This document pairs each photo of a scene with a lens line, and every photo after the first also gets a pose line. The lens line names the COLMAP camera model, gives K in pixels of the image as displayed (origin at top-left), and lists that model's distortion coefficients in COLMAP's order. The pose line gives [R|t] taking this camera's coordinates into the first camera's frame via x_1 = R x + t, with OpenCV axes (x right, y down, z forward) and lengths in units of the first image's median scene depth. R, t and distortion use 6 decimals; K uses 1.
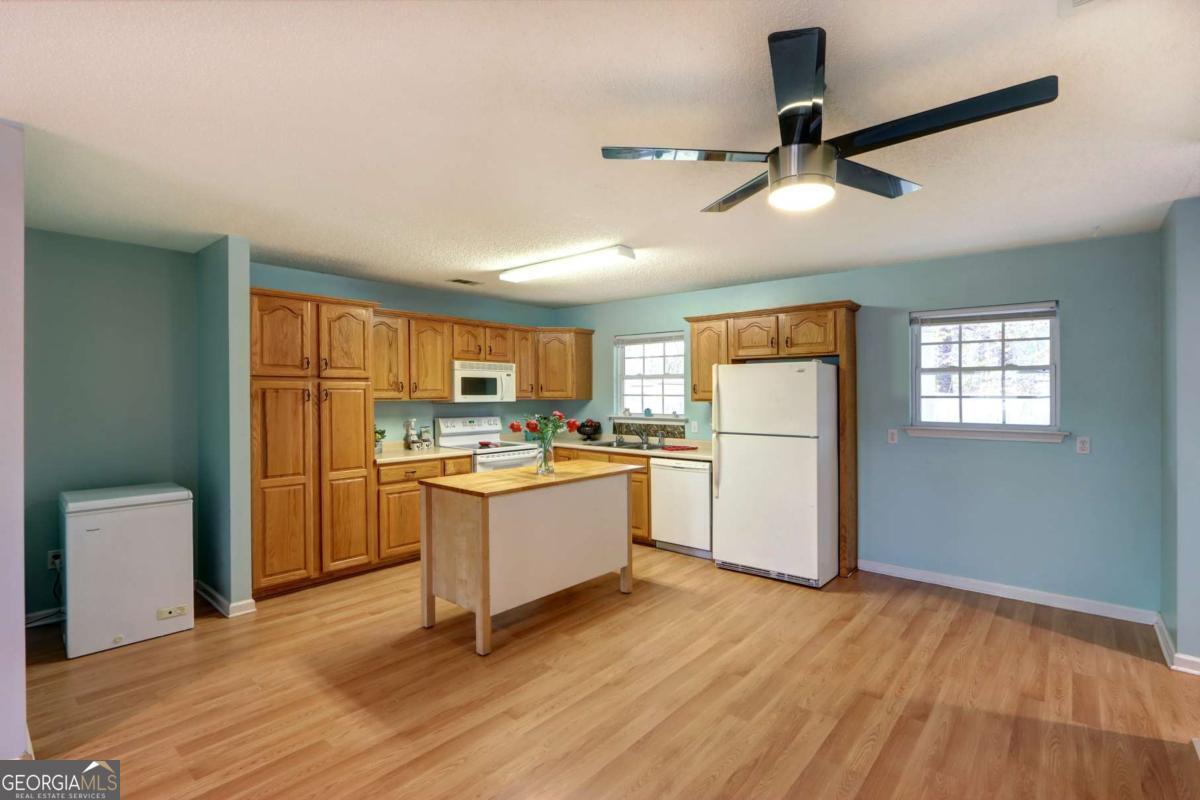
lens RADIAL K [[561.0, 0, 596.3], [0, 561.0, 393.9], [0, 0, 1]] dist [-0.012372, 0.000763]
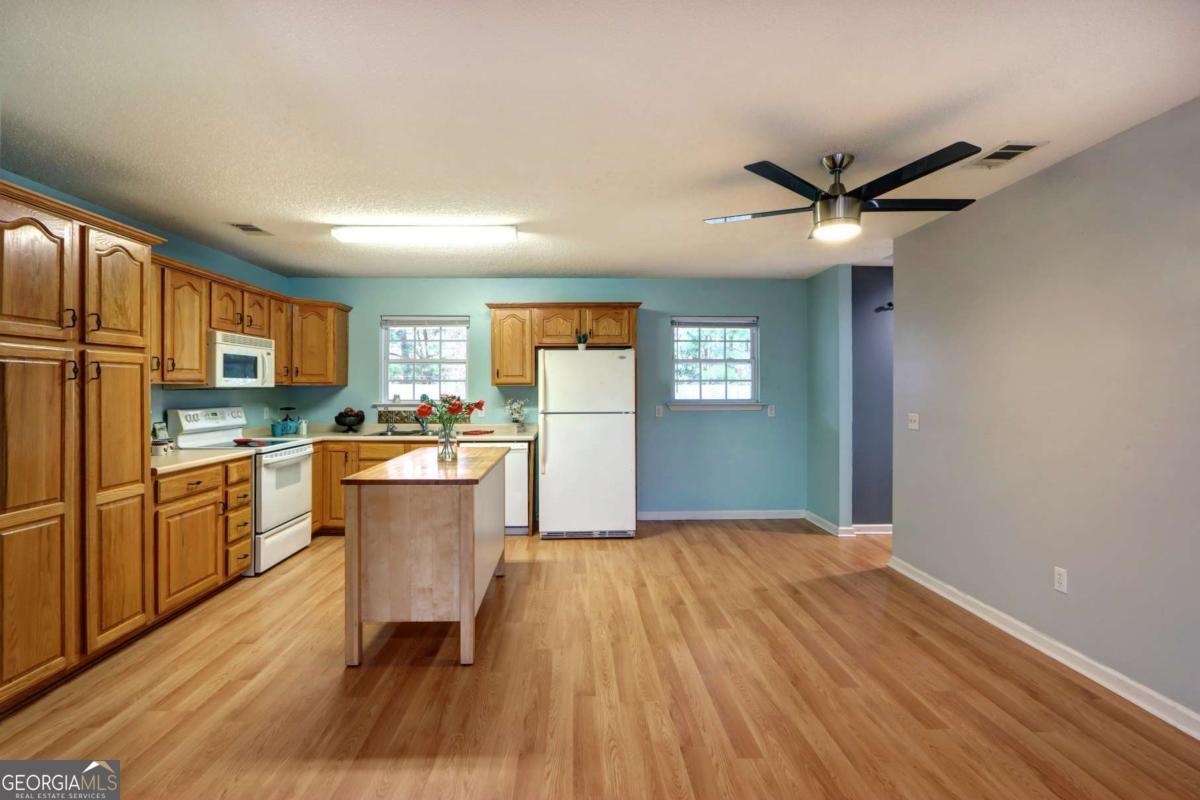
lens RADIAL K [[558.2, 0, 585.9], [0, 558.2, 379.1], [0, 0, 1]] dist [-0.008395, 0.000128]
pose [[0.745281, 0.008080, 0.666701, -0.470426], [0.003575, 0.999864, -0.016114, 0.022534], [-0.666741, 0.014393, 0.745151, 0.155027]]
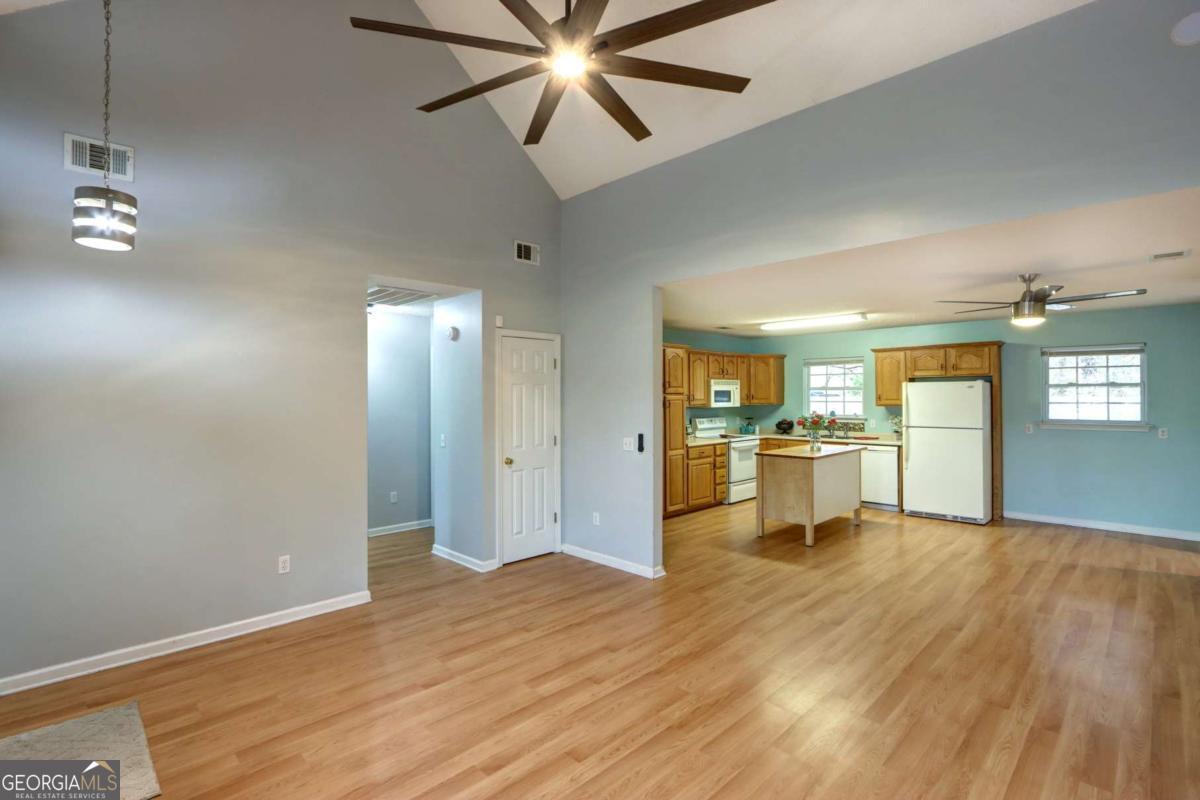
lens RADIAL K [[561.3, 0, 600.0], [0, 561.3, 400.0], [0, 0, 1]] dist [-0.005046, 0.000075]
pose [[0.996976, -0.005306, -0.077522, -0.535807], [0.005753, 0.999968, 0.005539, -0.018633], [0.077491, -0.005968, 0.996975, -0.634142]]
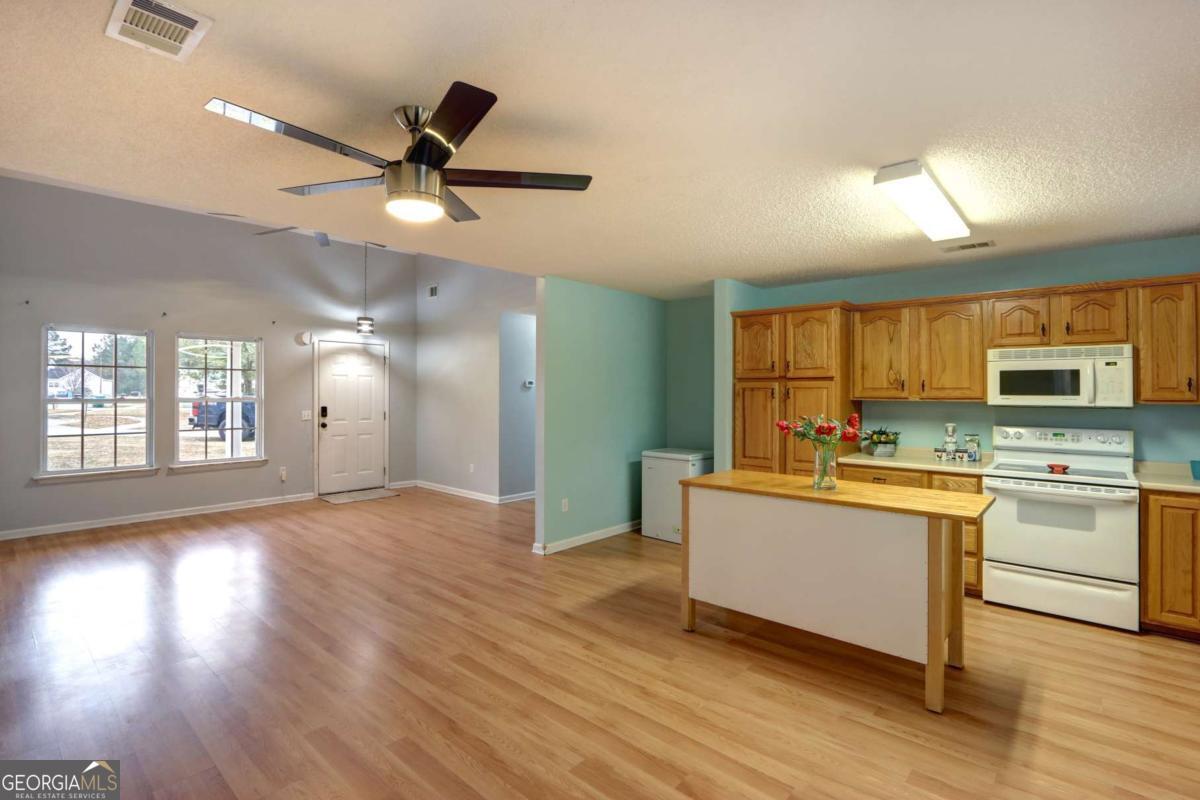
lens RADIAL K [[558.1, 0, 582.0], [0, 558.1, 402.2], [0, 0, 1]] dist [-0.017518, 0.000237]
pose [[-0.033652, 0.011624, -0.999366, 0.633345], [-0.008479, 0.999893, 0.011915, 0.009139], [0.999398, 0.008875, -0.033549, 0.596807]]
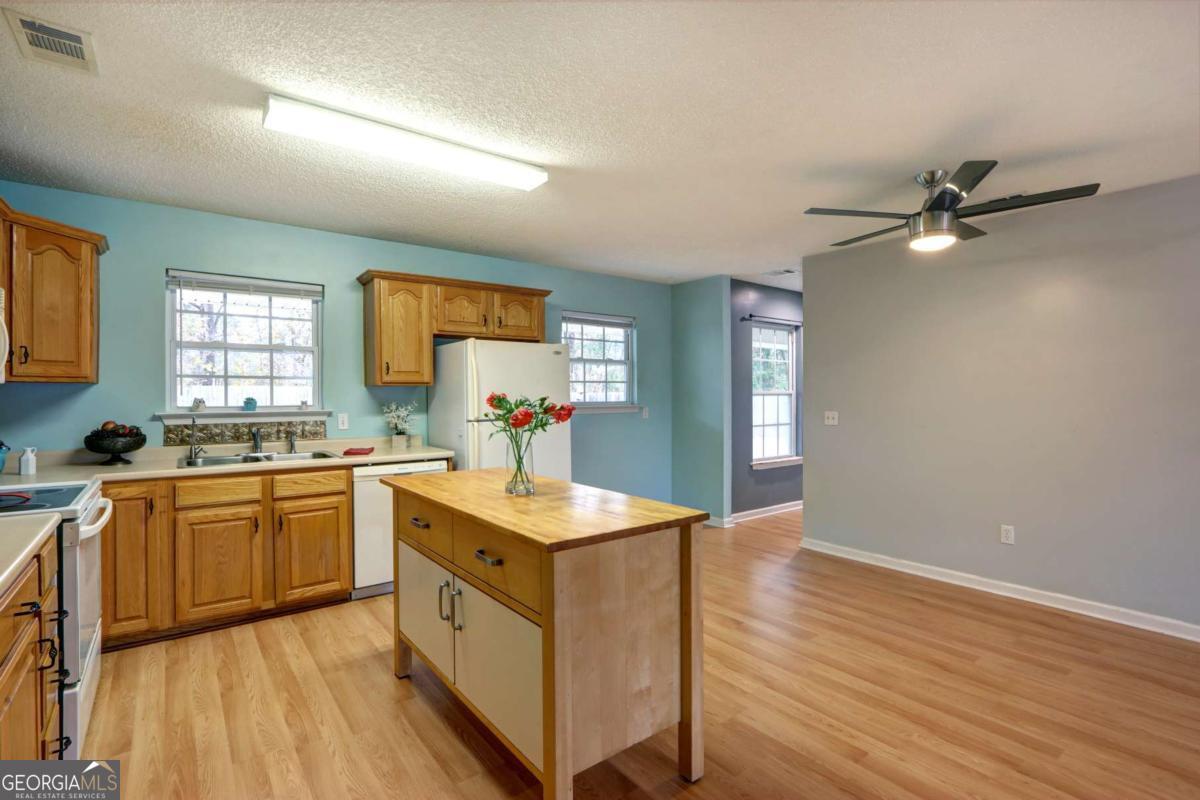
lens RADIAL K [[561.1, 0, 581.6], [0, 561.1, 386.5], [0, 0, 1]] dist [-0.010878, 0.000031]
pose [[0.223921, 0.007606, 0.974578, -0.600617], [0.002540, 0.999962, -0.008388, 0.027158], [-0.974604, 0.004354, 0.223893, 0.705624]]
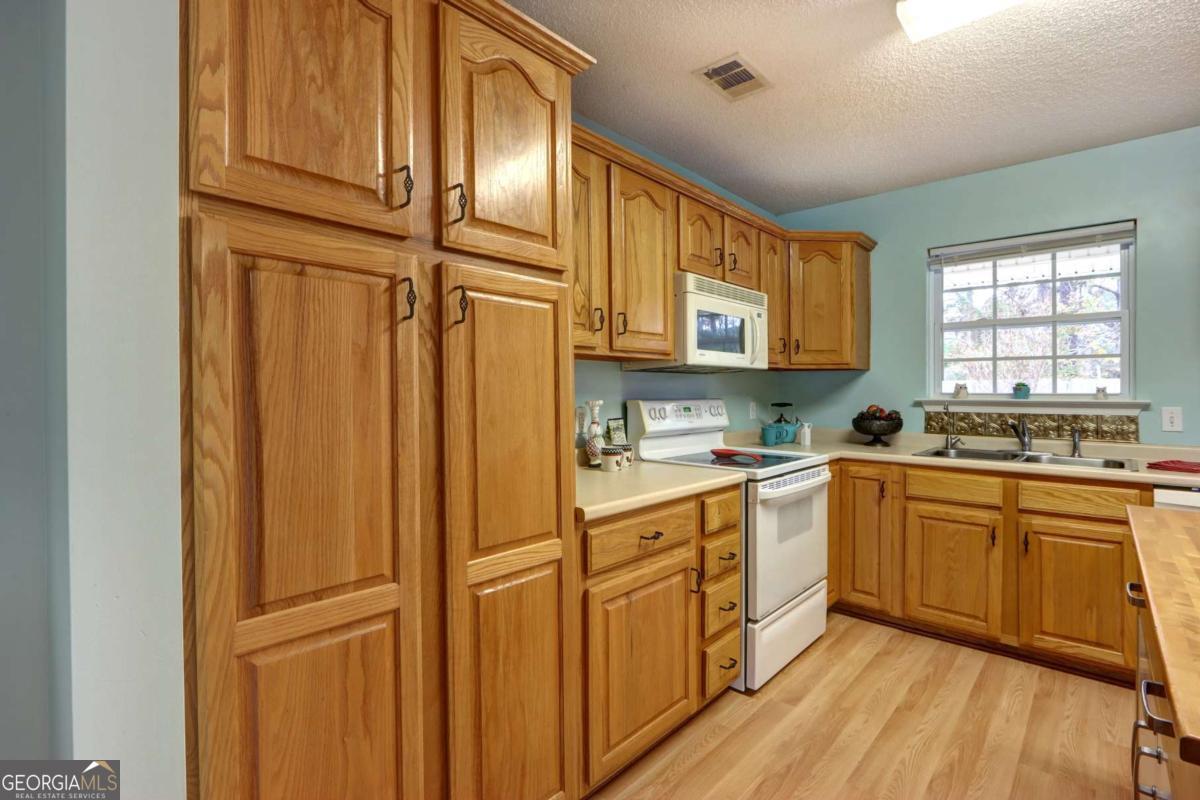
lens RADIAL K [[561.0, 0, 596.3], [0, 561.0, 393.9], [0, 0, 1]] dist [-0.012372, 0.000763]
pose [[0.999428, -0.001309, -0.033796, -0.386038], [0.001427, 0.999993, 0.003459, 0.046583], [0.033791, -0.003505, 0.999423, 0.676409]]
